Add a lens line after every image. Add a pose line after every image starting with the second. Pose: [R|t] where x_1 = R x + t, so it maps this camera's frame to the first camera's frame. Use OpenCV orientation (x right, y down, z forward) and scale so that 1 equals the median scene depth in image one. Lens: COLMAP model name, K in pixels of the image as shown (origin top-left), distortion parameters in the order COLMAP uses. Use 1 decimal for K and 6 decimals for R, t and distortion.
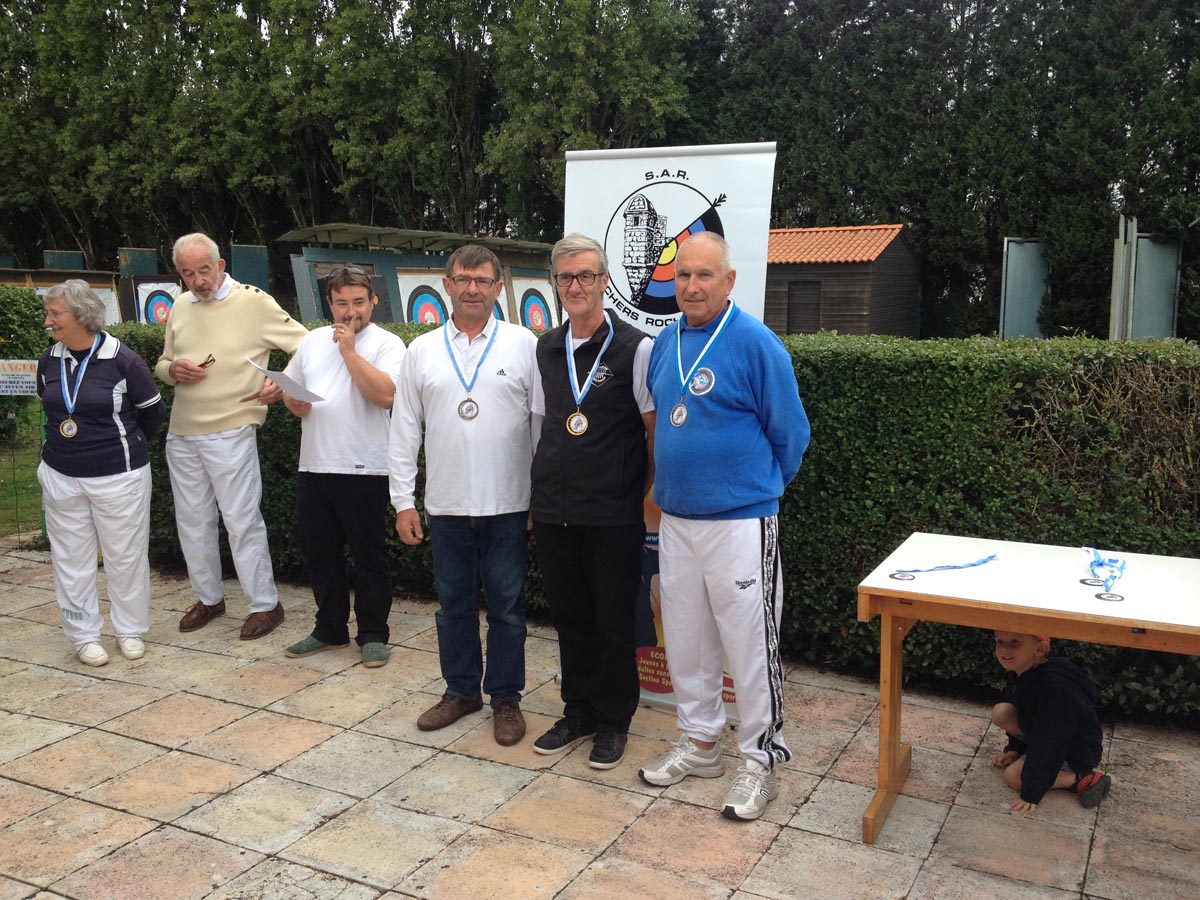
lens RADIAL K [[1124.9, 0, 597.5], [0, 1124.9, 444.1], [0, 0, 1]] dist [0.135142, -0.316664]
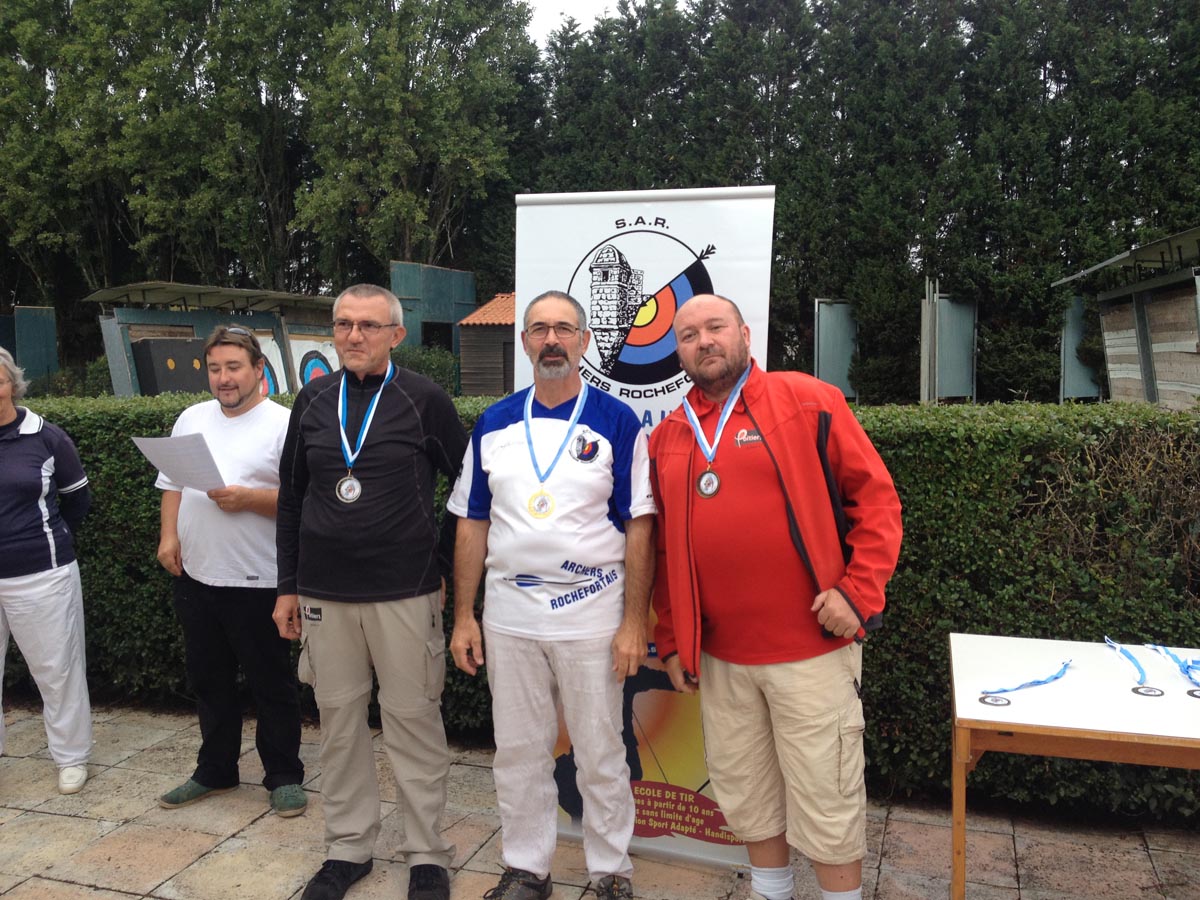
lens RADIAL K [[1121.8, 0, 595.2], [0, 1121.8, 450.2], [0, 0, 1]] dist [0.102619, -0.207757]
pose [[0.985704, -0.023854, 0.166792, -0.112403], [0.031485, 0.998568, -0.043258, -0.028929], [-0.165521, 0.047891, 0.985043, 0.166382]]
